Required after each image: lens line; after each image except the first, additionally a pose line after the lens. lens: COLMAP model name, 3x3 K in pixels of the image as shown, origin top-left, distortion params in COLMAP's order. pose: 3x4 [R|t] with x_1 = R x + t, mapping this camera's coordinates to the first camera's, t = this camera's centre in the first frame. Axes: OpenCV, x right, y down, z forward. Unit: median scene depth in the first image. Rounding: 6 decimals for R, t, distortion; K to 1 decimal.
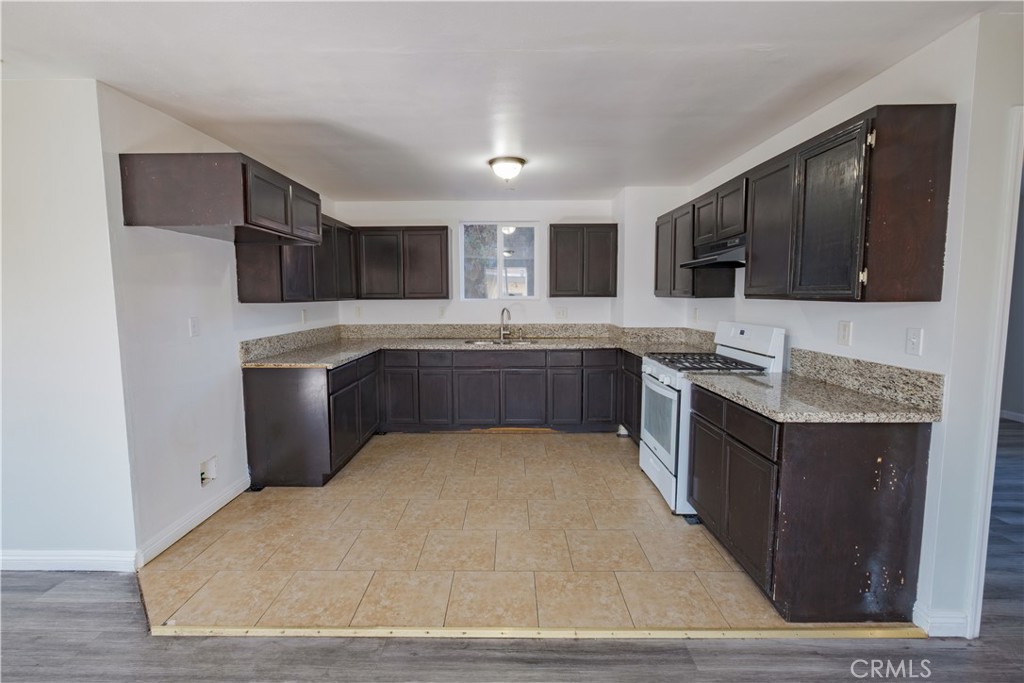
lens RADIAL K [[450.1, 0, 504.2], [0, 450.1, 334.6], [0, 0, 1]] dist [-0.000052, -0.000087]
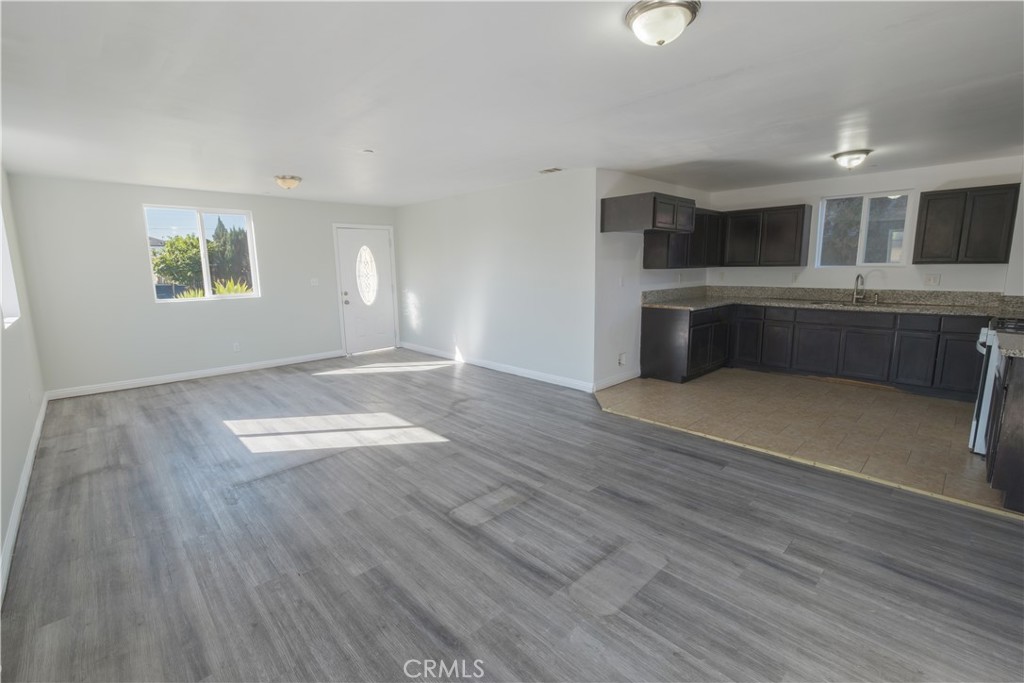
lens RADIAL K [[450.1, 0, 504.2], [0, 450.1, 334.6], [0, 0, 1]] dist [-0.000052, -0.000087]
pose [[0.697679, 0.105510, -0.708598, 0.241521], [-0.053009, 0.993987, 0.095813, 0.035894], [0.714446, -0.029284, 0.699077, -0.498994]]
